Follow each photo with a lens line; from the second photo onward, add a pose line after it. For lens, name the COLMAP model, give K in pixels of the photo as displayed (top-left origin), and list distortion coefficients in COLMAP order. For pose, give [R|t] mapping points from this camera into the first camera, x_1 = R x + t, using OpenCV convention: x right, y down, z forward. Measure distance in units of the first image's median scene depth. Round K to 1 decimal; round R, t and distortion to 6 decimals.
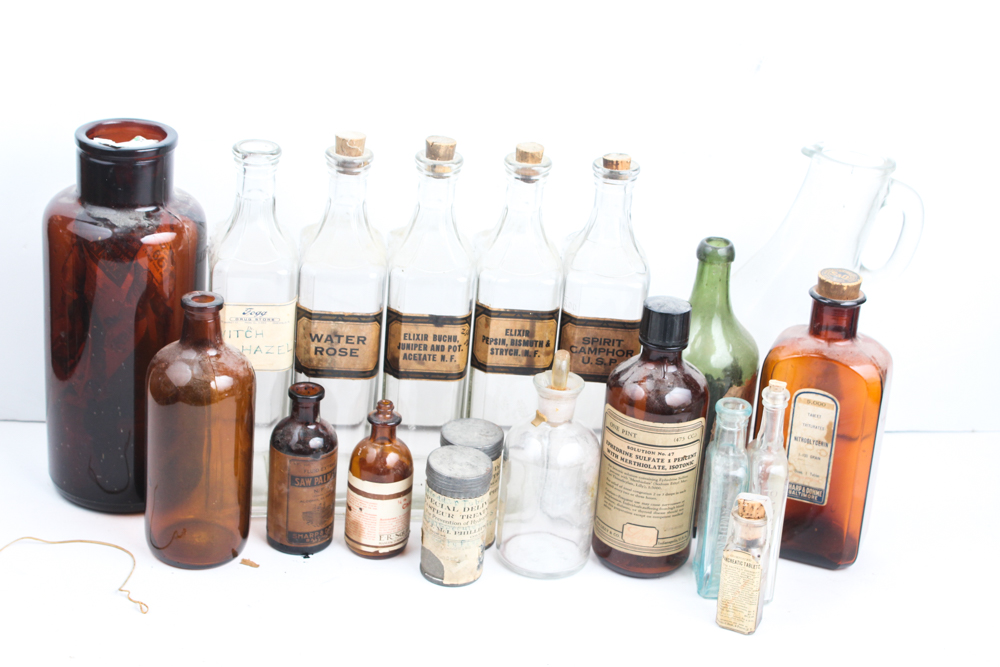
lens RADIAL K [[1616.1, 0, 469.6], [0, 1616.1, 364.7], [0, 0, 1]] dist [-0.022372, 0.000000]
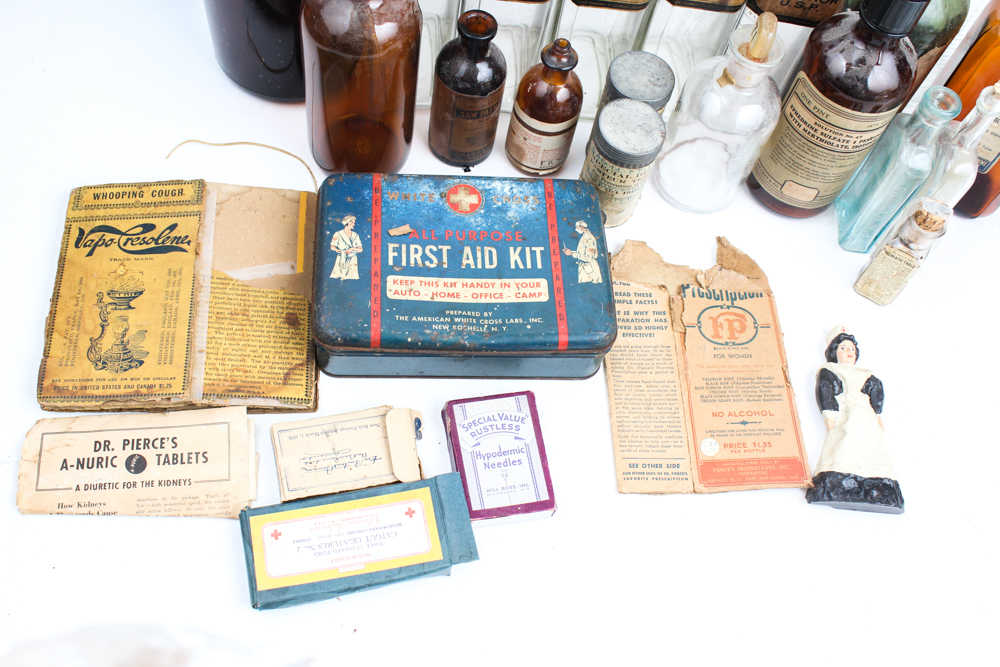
lens RADIAL K [[944.4, 0, 491.1], [0, 944.4, 334.6], [0, 0, 1]] dist [-0.114092, 0.000000]
pose [[0.995569, 0.092952, -0.014241, -0.068717], [-0.063924, 0.780025, 0.622475, -0.171643], [0.068968, -0.618806, 0.782510, 0.479269]]
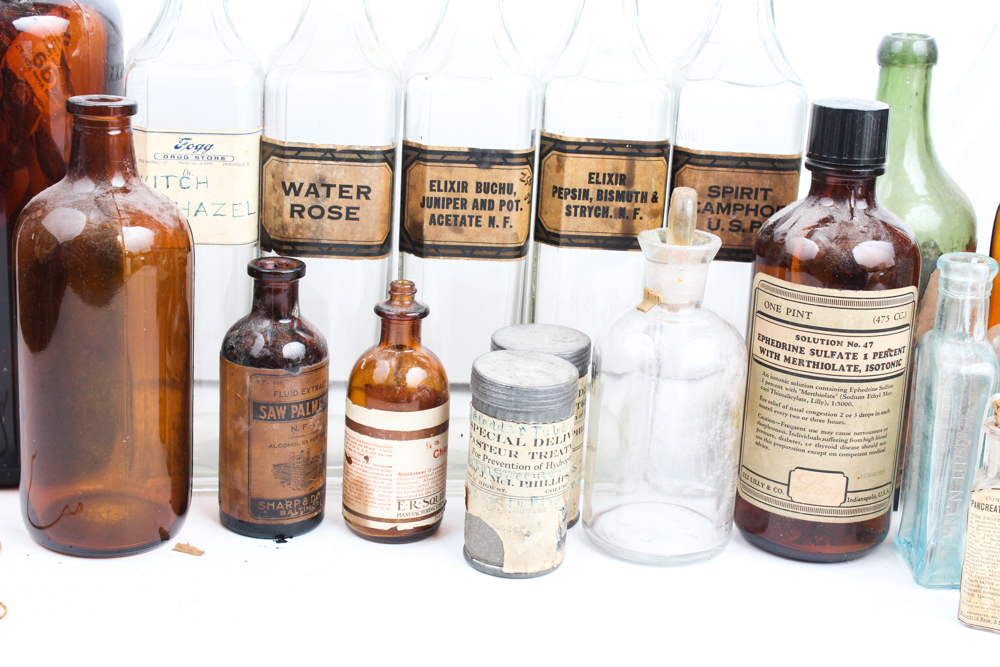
lens RADIAL K [[1521.3, 0, 476.9], [0, 1521.3, 364.8], [0, 0, 1]] dist [-0.014413, 0.000000]
pose [[0.999666, -0.025765, -0.002083, -0.022761], [0.025316, 0.992141, -0.122534, 0.126715], [0.005224, 0.122440, 0.992462, 0.413999]]
